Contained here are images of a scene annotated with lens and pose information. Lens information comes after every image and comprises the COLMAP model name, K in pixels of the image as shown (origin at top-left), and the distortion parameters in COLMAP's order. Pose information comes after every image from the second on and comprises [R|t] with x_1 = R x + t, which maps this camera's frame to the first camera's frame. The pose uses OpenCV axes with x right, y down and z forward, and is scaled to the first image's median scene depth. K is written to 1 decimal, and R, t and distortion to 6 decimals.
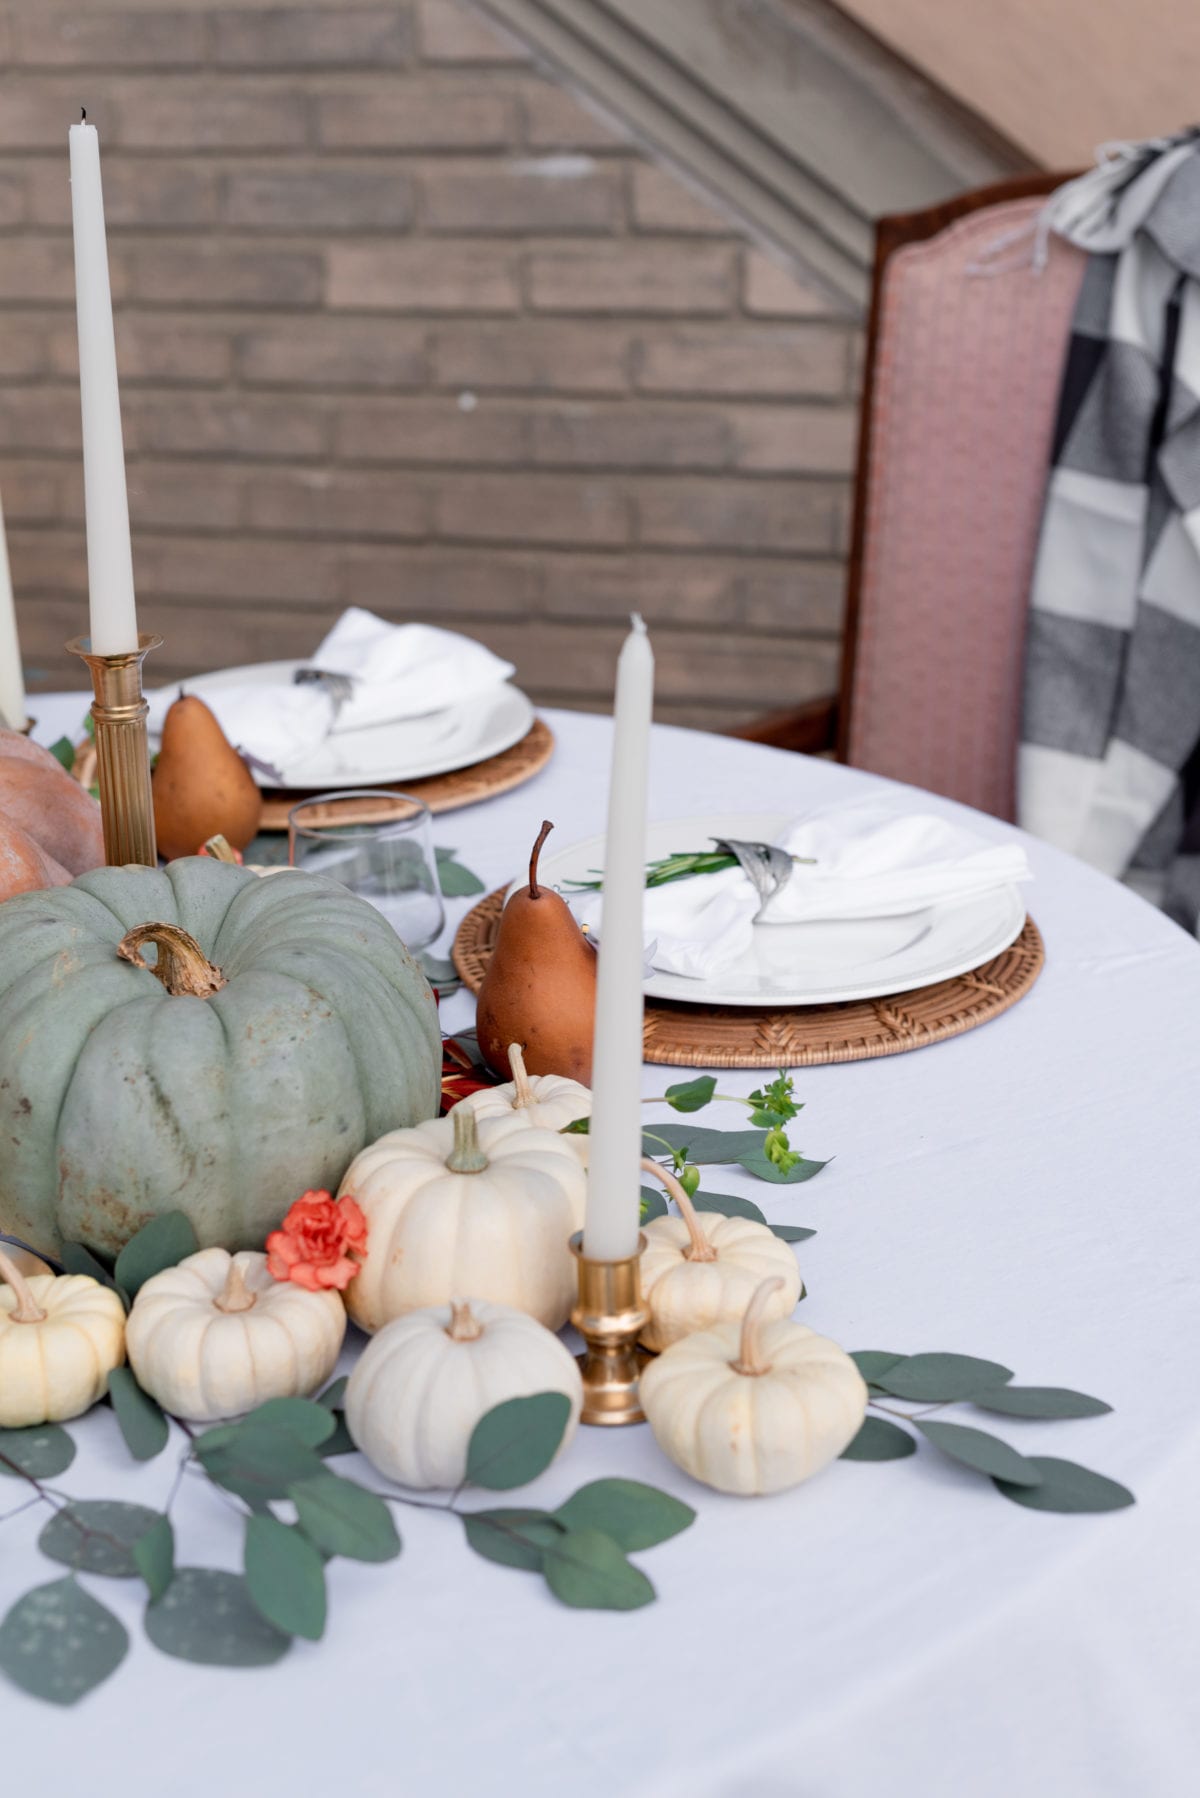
lens RADIAL K [[2639.5, 0, 610.7], [0, 2639.5, 914.7], [0, 0, 1]] dist [0.009847, 0.000000]
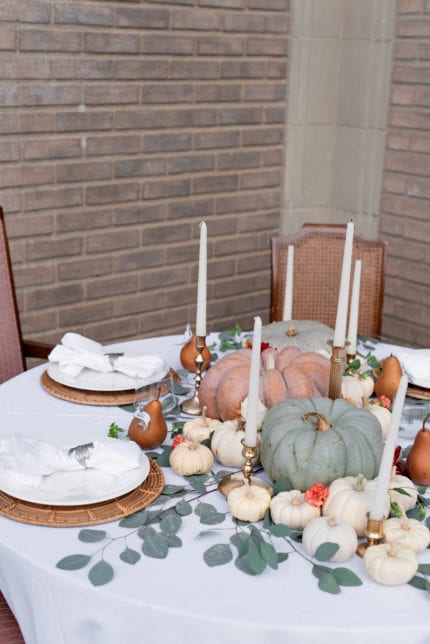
lens RADIAL K [[938.0, 0, 212.0], [0, 938.0, 322.7], [0, 0, 1]] dist [0.010962, 0.000000]
pose [[0.827985, 0.207271, -0.521038, 0.431098], [-0.242110, 0.970248, 0.001231, -0.095524], [0.505791, 0.125129, 0.853533, -0.365820]]
